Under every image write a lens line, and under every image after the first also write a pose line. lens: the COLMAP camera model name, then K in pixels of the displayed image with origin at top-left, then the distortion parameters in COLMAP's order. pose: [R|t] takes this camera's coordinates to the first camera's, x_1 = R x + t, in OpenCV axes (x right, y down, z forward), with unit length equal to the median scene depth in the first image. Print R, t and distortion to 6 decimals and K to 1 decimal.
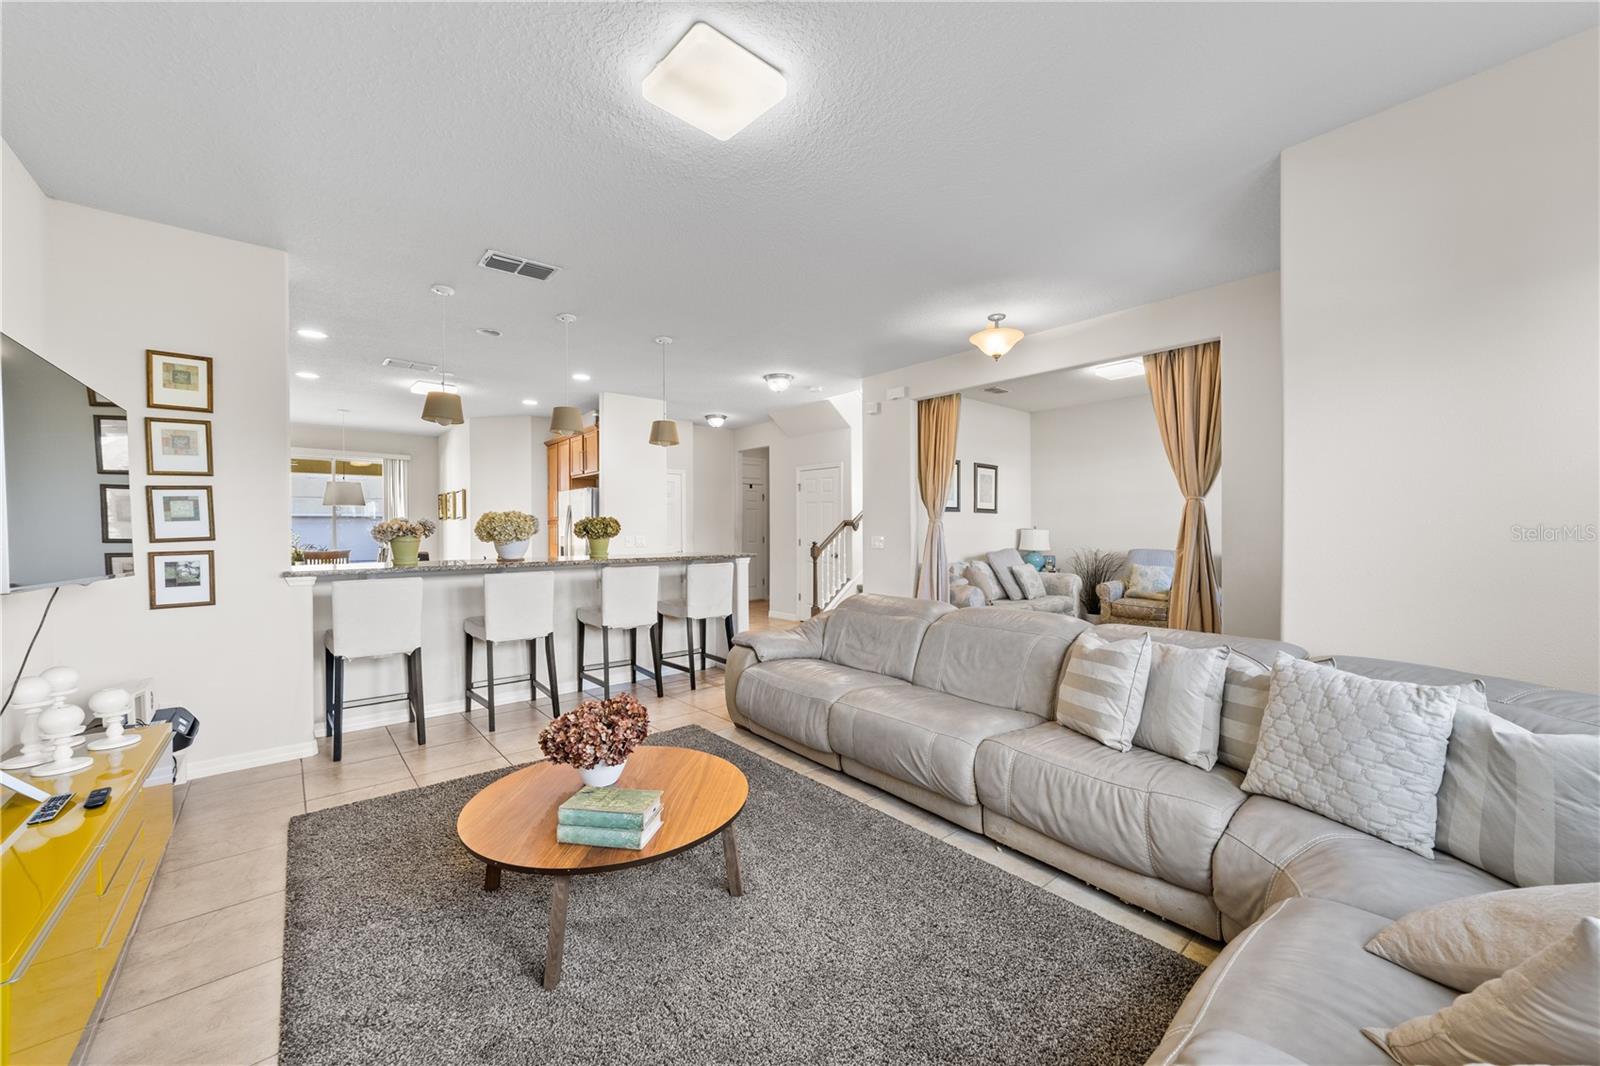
lens RADIAL K [[601.4, 0, 800.0], [0, 601.4, 533.0], [0, 0, 1]] dist [-0.000553, 0.000019]
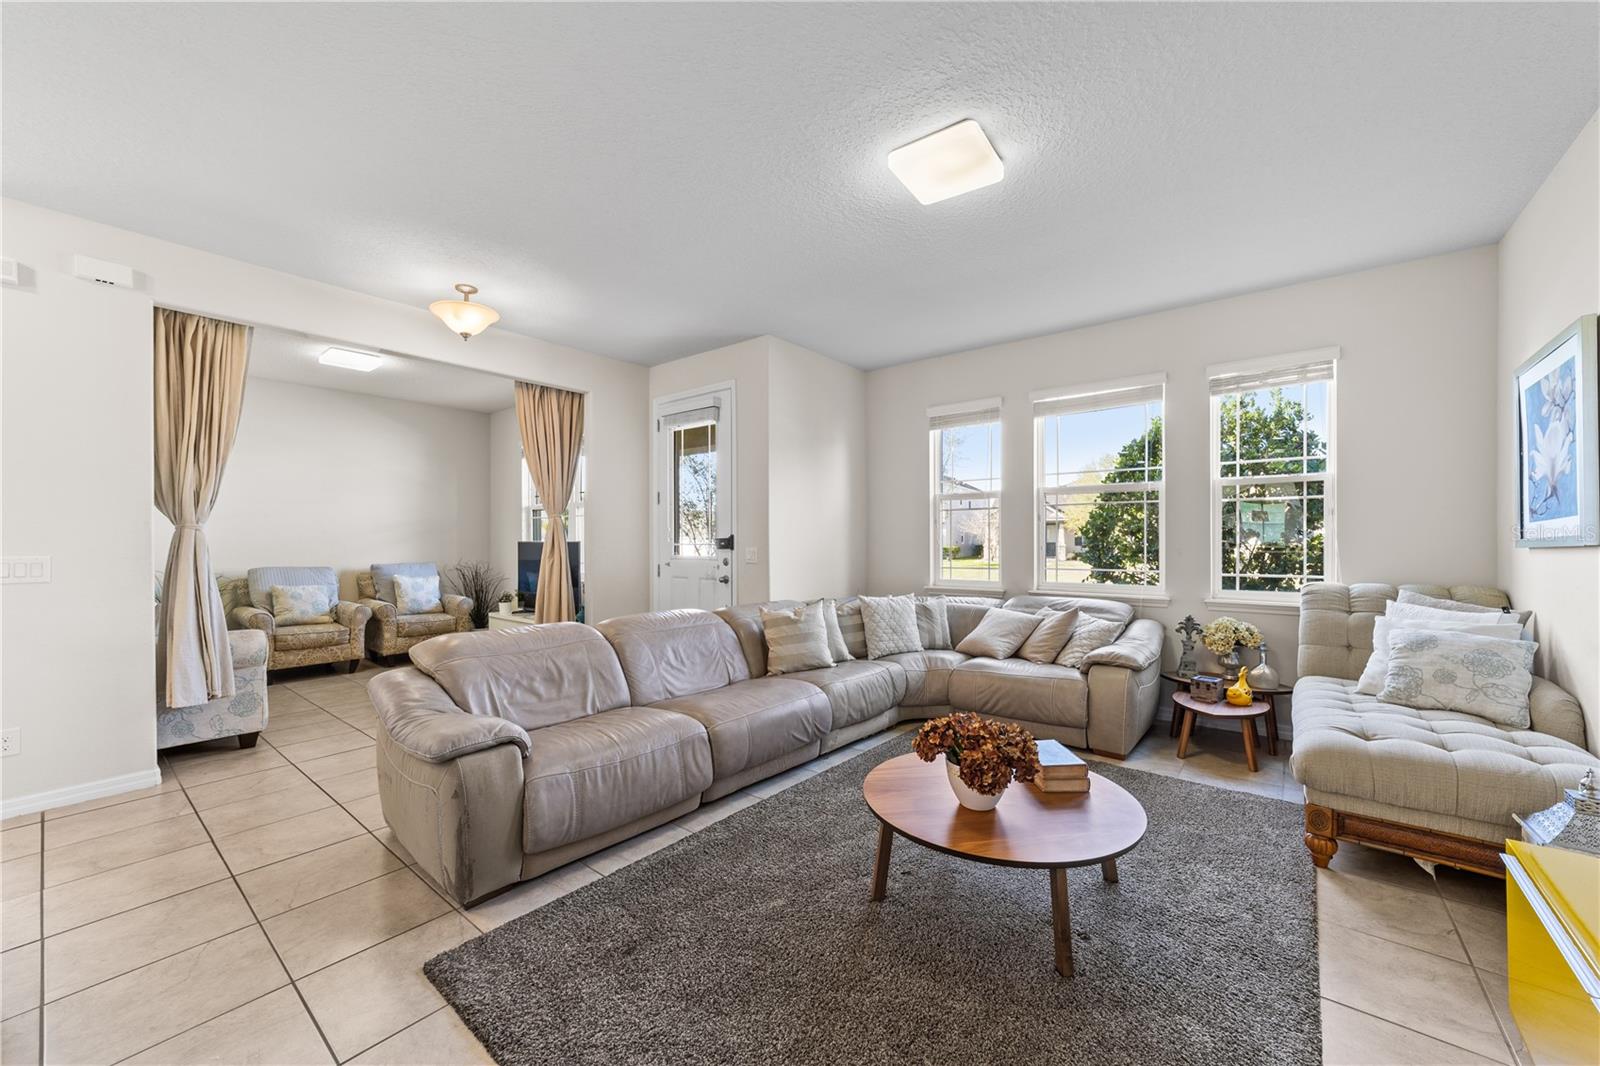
lens RADIAL K [[632.5, 0, 800.0], [0, 632.5, 533.0], [0, 0, 1]] dist [0.001386, 0.000220]
pose [[-0.181629, 0.015659, 0.983243, -0.639180], [0.008944, 0.999858, -0.014271, -0.001117], [-0.983327, 0.006202, -0.181743, 0.723528]]
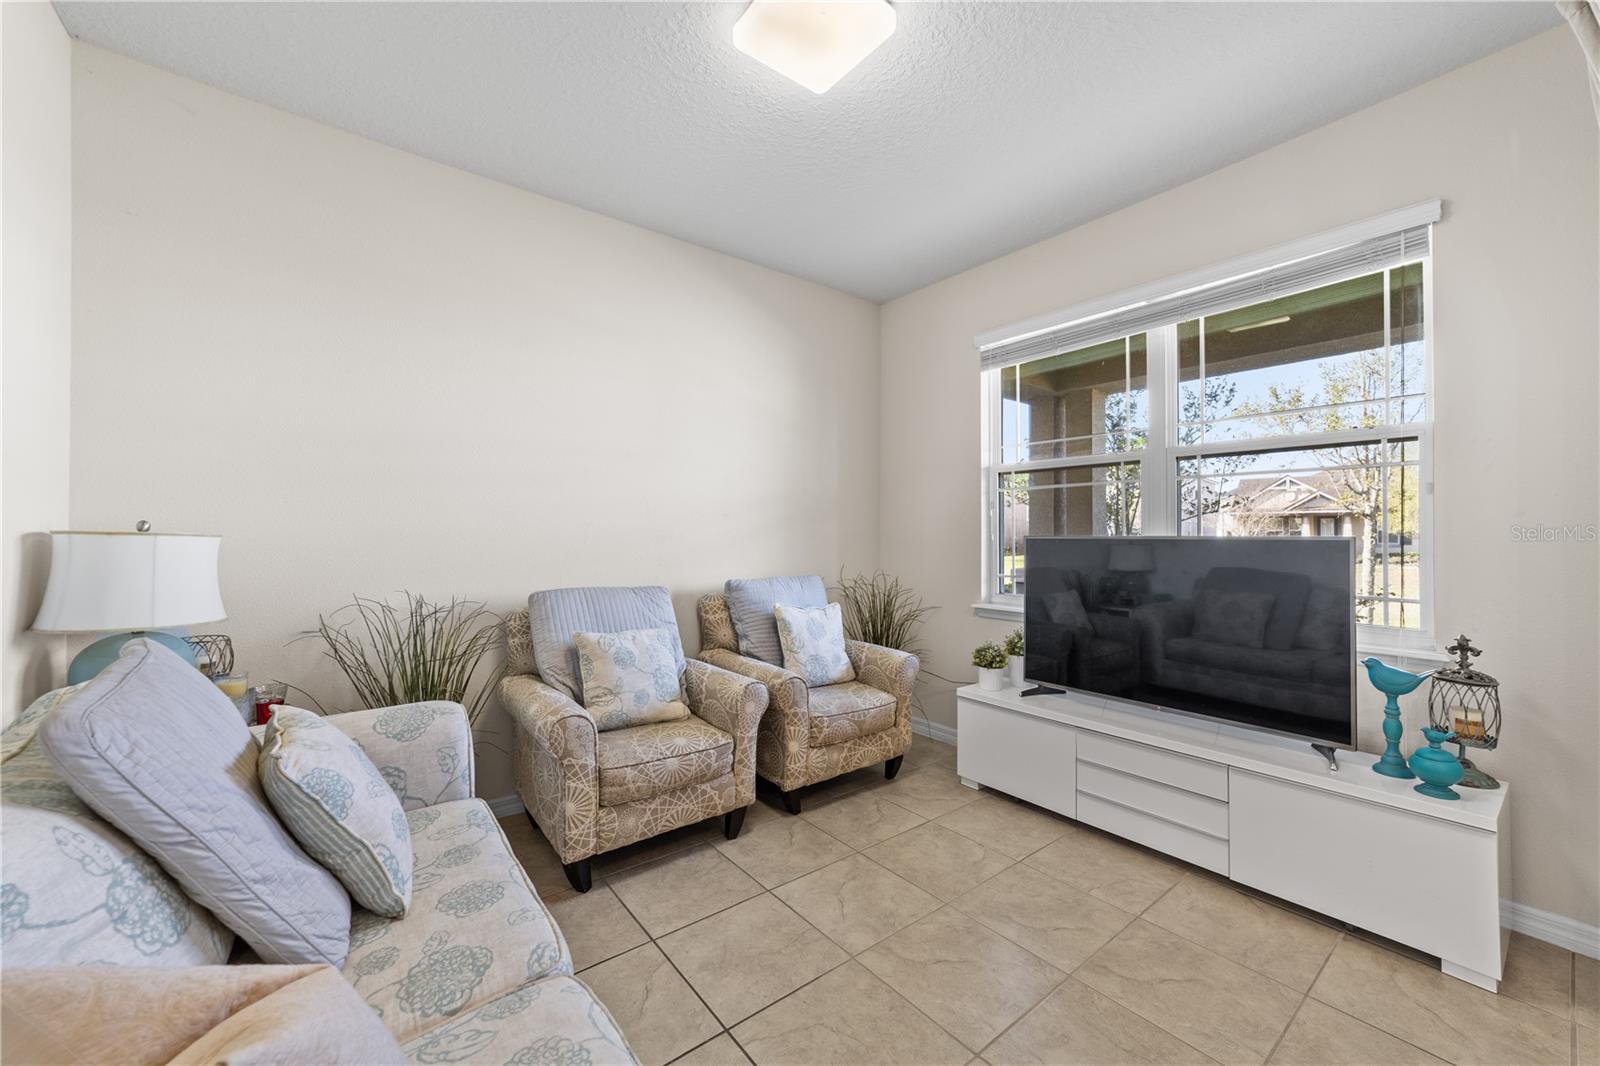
lens RADIAL K [[632.5, 0, 800.0], [0, 632.5, 533.0], [0, 0, 1]] dist [0.001386, 0.000220]
pose [[0.060691, 0.007826, 0.998126, 0.291278], [0.002984, 0.999963, -0.008022, -0.007522], [-0.998152, 0.003465, 0.060665, 1.327586]]
